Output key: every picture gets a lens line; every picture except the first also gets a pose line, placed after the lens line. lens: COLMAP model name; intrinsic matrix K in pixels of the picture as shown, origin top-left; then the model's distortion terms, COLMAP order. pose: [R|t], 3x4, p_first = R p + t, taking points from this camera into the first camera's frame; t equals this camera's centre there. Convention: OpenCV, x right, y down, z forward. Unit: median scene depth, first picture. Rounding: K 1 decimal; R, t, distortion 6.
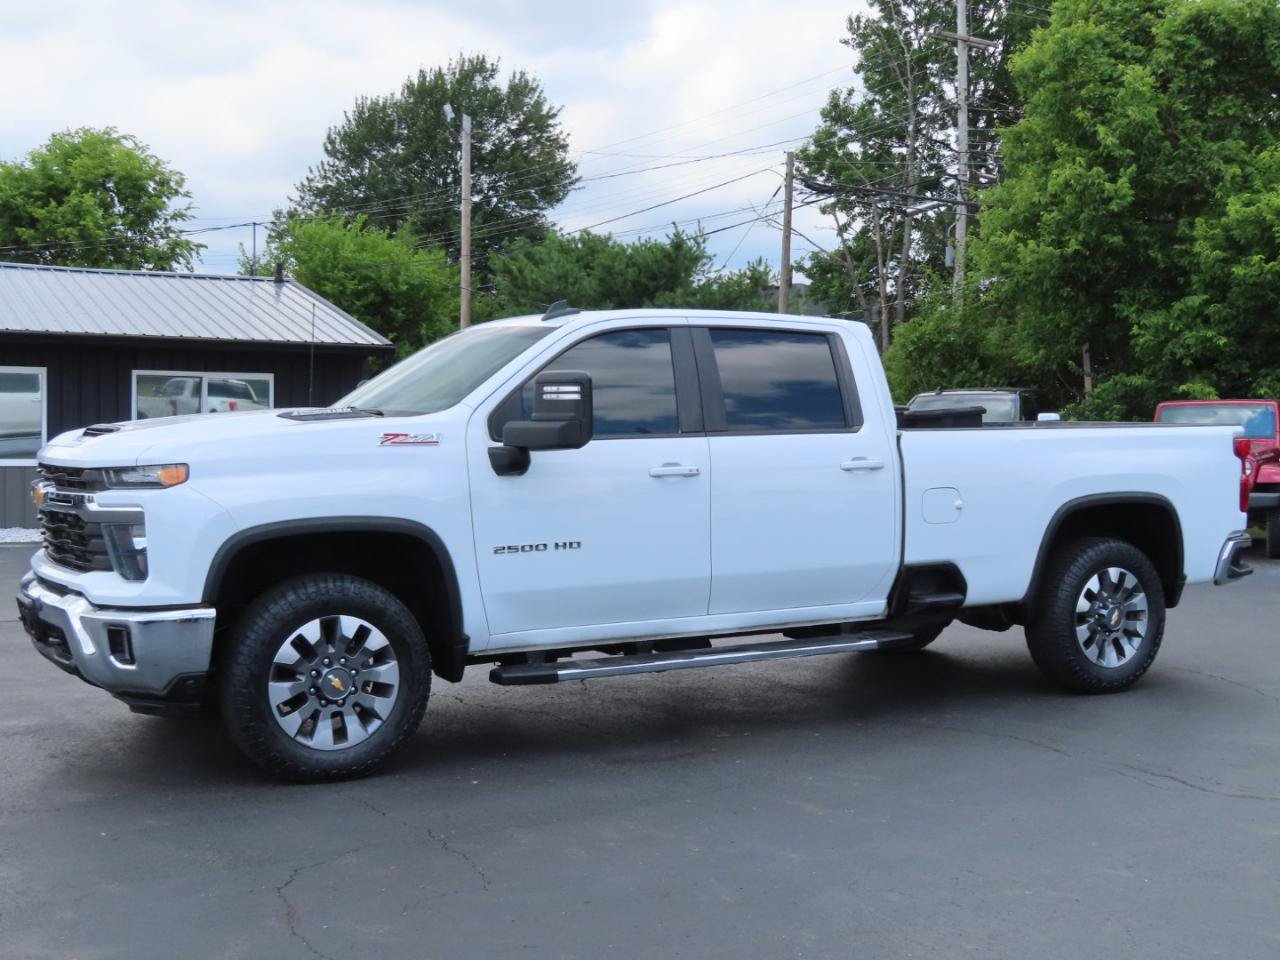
lens RADIAL K [[1478.3, 0, 640.0], [0, 1478.3, 480.0], [0, 0, 1]] dist [-0.003217, -0.015893]
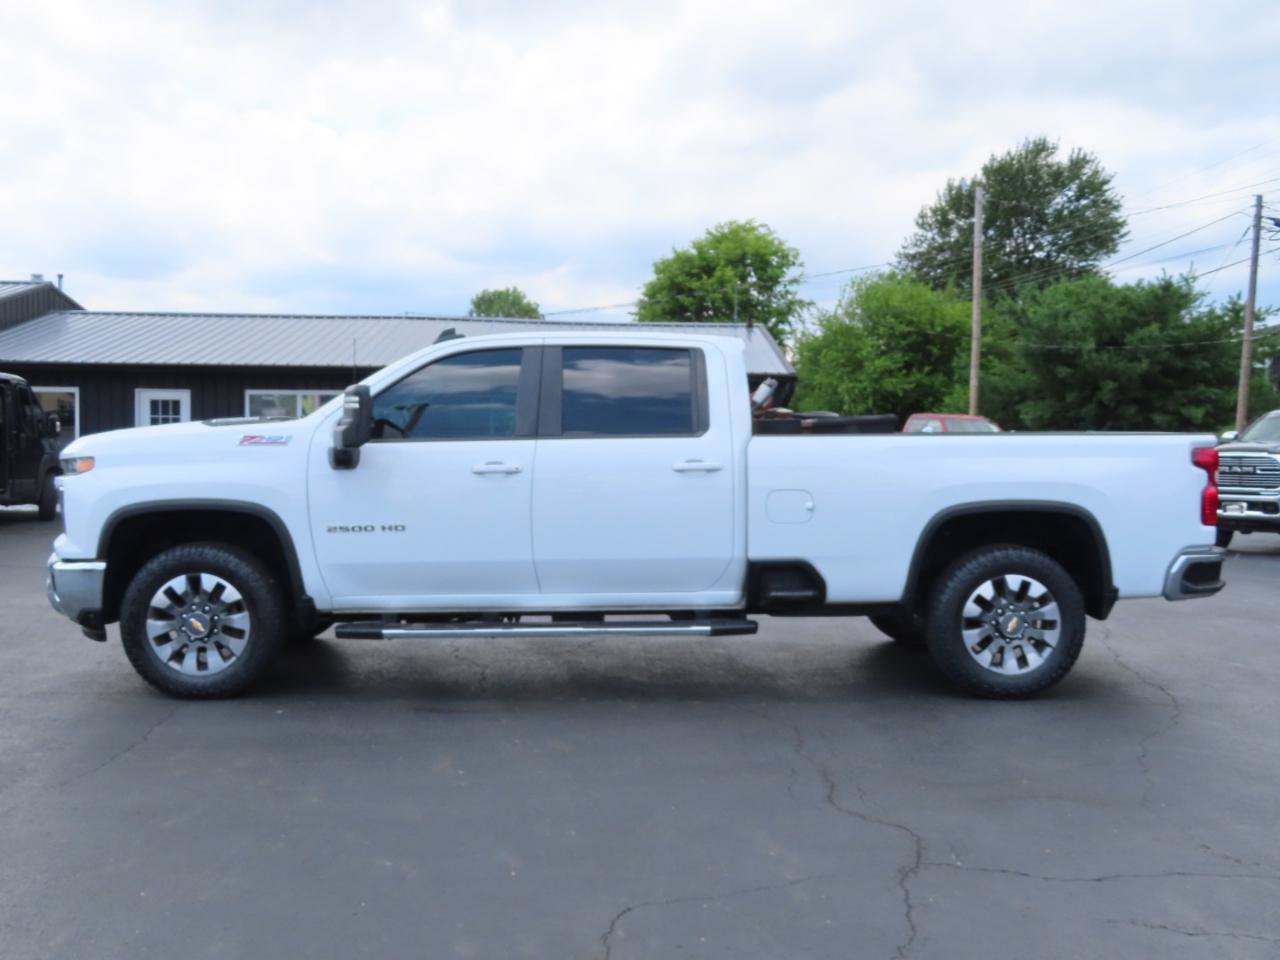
lens RADIAL K [[1159.9, 0, 662.5], [0, 1159.9, 482.2], [0, 0, 1]] dist [-0.043500, 0.010969]
pose [[0.899022, 0.021199, -0.437391, 0.457021], [-0.021782, 0.999756, 0.003686, -0.001642], [0.437362, 0.006213, 0.899264, 0.193176]]
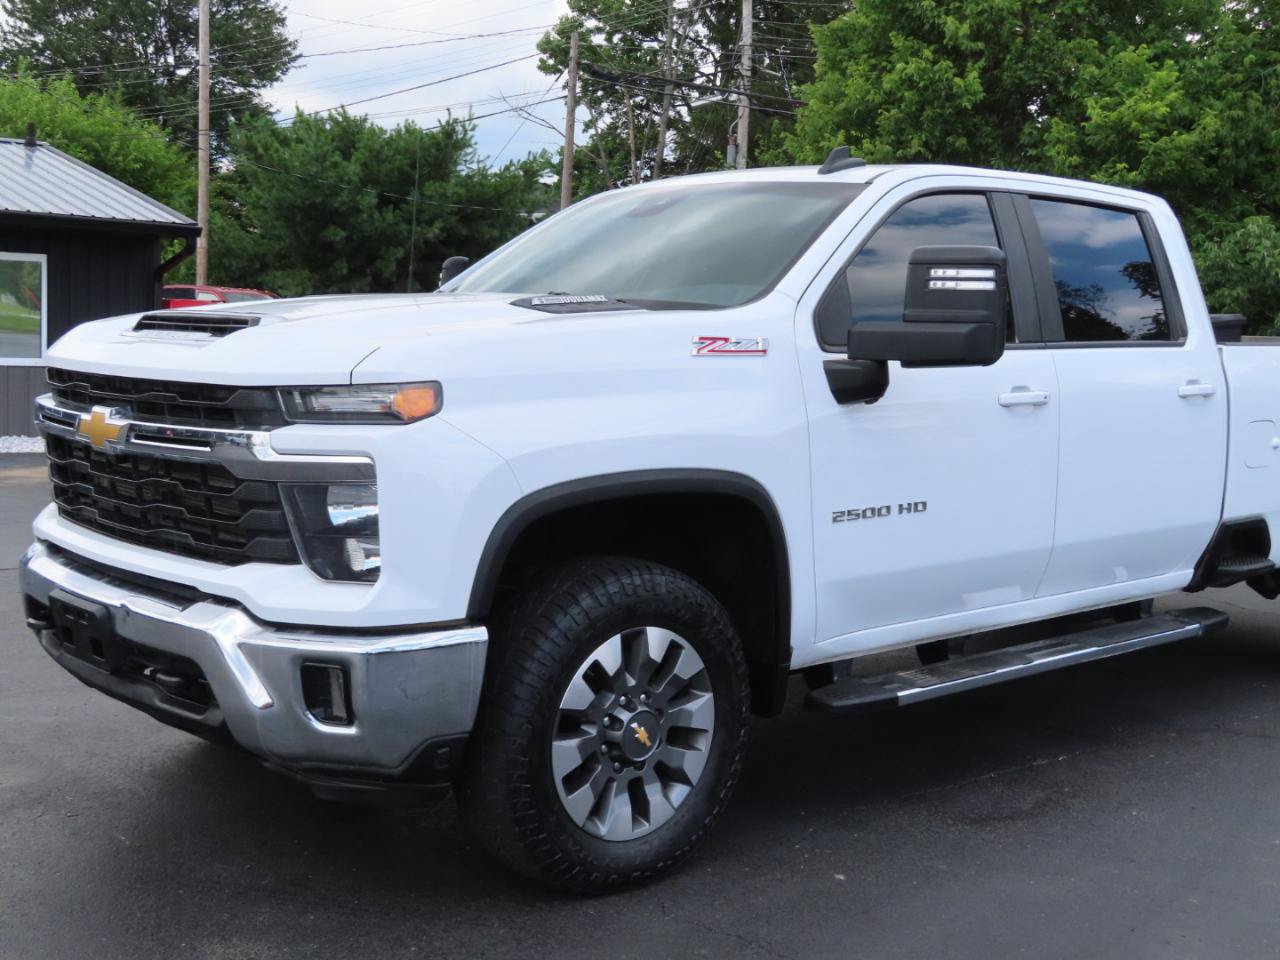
lens RADIAL K [[1487.0, 0, 640.0], [0, 1487.0, 480.0], [0, 0, 1]] dist [0.064702, -0.160285]
pose [[0.980337, 0.001624, 0.197323, -0.246688], [-0.014423, 0.997881, 0.063446, -0.007885], [-0.196802, -0.065044, 0.978283, 0.289011]]
